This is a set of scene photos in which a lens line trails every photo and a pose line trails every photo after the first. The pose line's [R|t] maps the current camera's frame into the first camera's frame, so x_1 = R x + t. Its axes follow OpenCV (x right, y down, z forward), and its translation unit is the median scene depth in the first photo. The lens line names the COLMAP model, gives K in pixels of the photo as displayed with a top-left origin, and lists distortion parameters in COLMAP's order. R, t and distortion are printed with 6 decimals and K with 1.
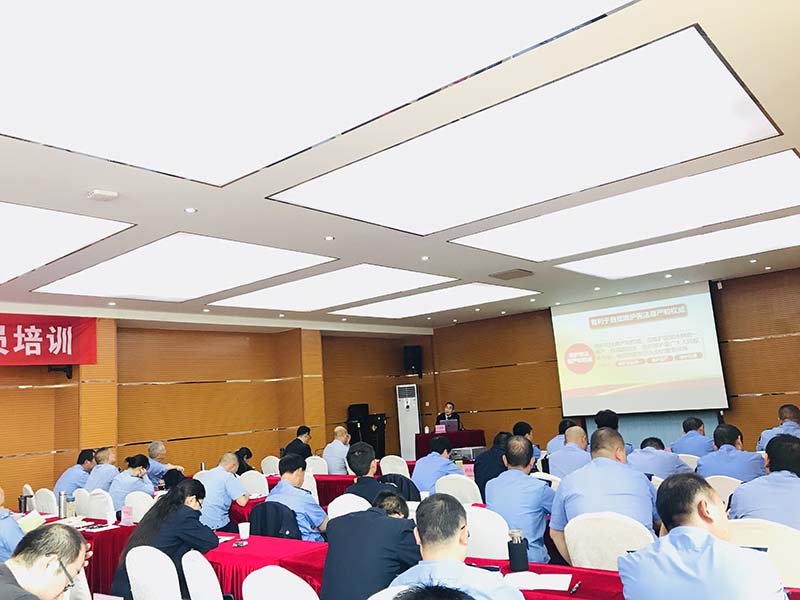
lens RADIAL K [[657.9, 0, 392.6], [0, 657.9, 303.0], [0, 0, 1]] dist [0.048233, -0.059155]
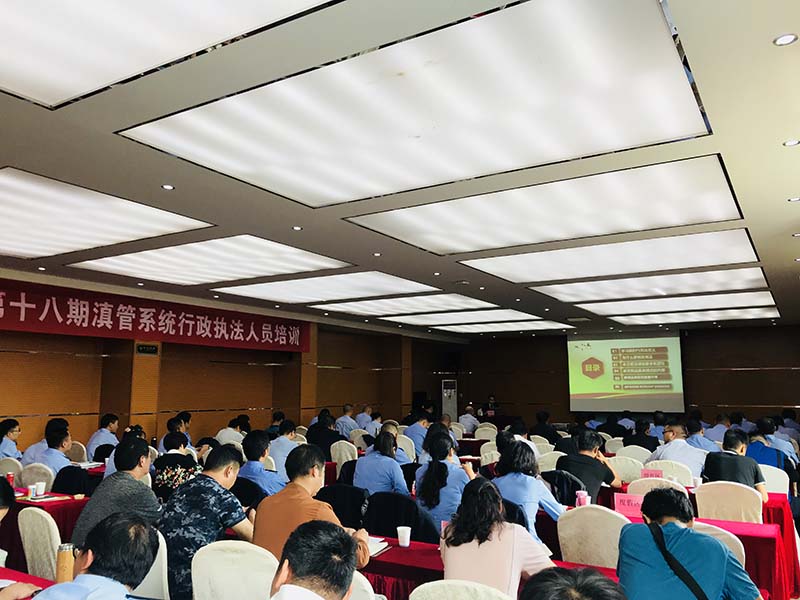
lens RADIAL K [[657.9, 0, 404.6], [0, 657.9, 296.3], [0, 0, 1]] dist [0.048233, -0.059155]
pose [[0.984474, 0.095438, 0.147317, -0.348291], [-0.095638, 0.995400, -0.005742, -0.035740], [-0.147187, -0.008437, 0.989073, -0.388240]]
